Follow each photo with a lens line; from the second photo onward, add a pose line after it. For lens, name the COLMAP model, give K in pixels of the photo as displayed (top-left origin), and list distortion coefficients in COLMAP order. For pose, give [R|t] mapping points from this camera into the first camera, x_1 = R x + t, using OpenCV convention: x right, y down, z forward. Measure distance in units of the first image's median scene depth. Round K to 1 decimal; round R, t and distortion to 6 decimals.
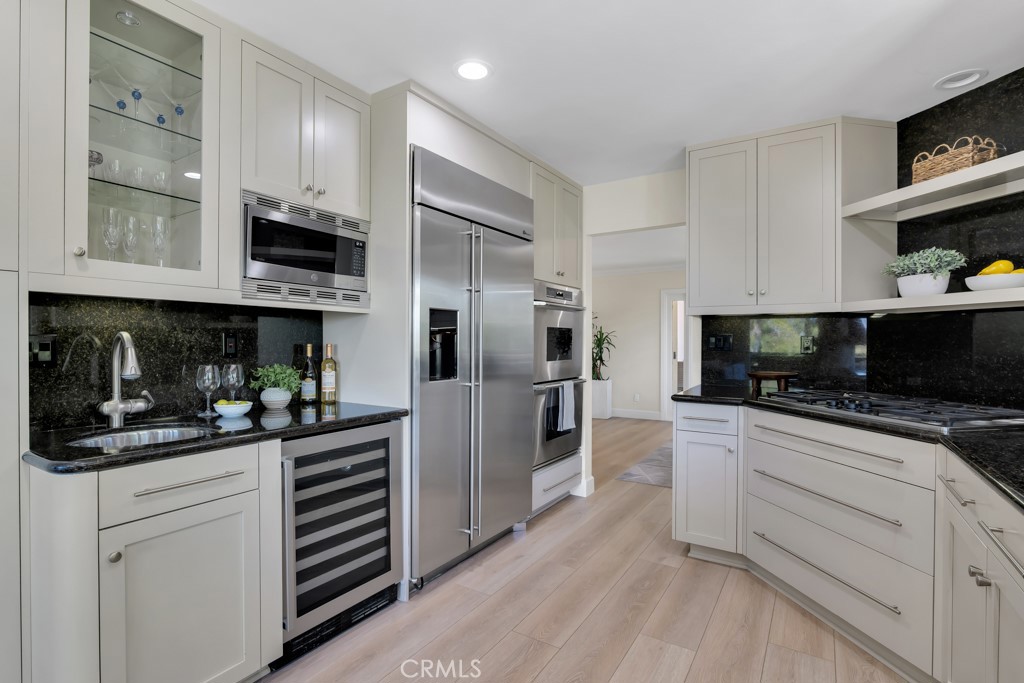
lens RADIAL K [[485.4, 0, 509.3], [0, 485.4, 340.4], [0, 0, 1]] dist [-0.017916, -0.000041]
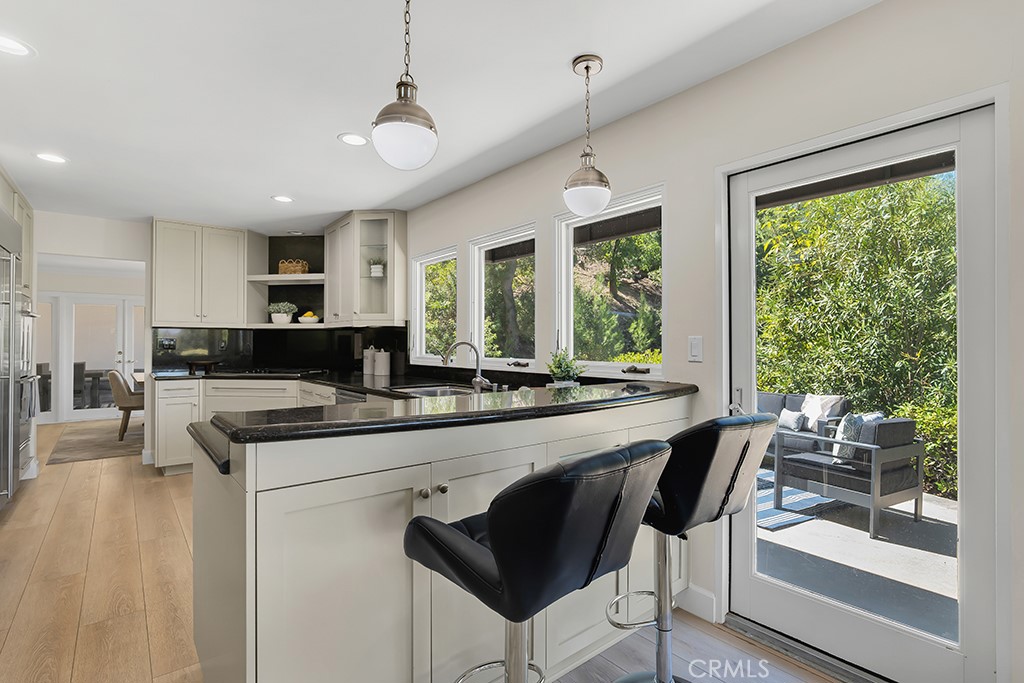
lens RADIAL K [[485.4, 0, 512.5], [0, 485.4, 340.8], [0, 0, 1]] dist [-0.017916, -0.000041]
pose [[0.302273, 0.009036, 0.953179, -0.932227], [-0.003077, 0.999959, -0.008504, 0.006207], [-0.953216, -0.000362, 0.302288, -0.690822]]
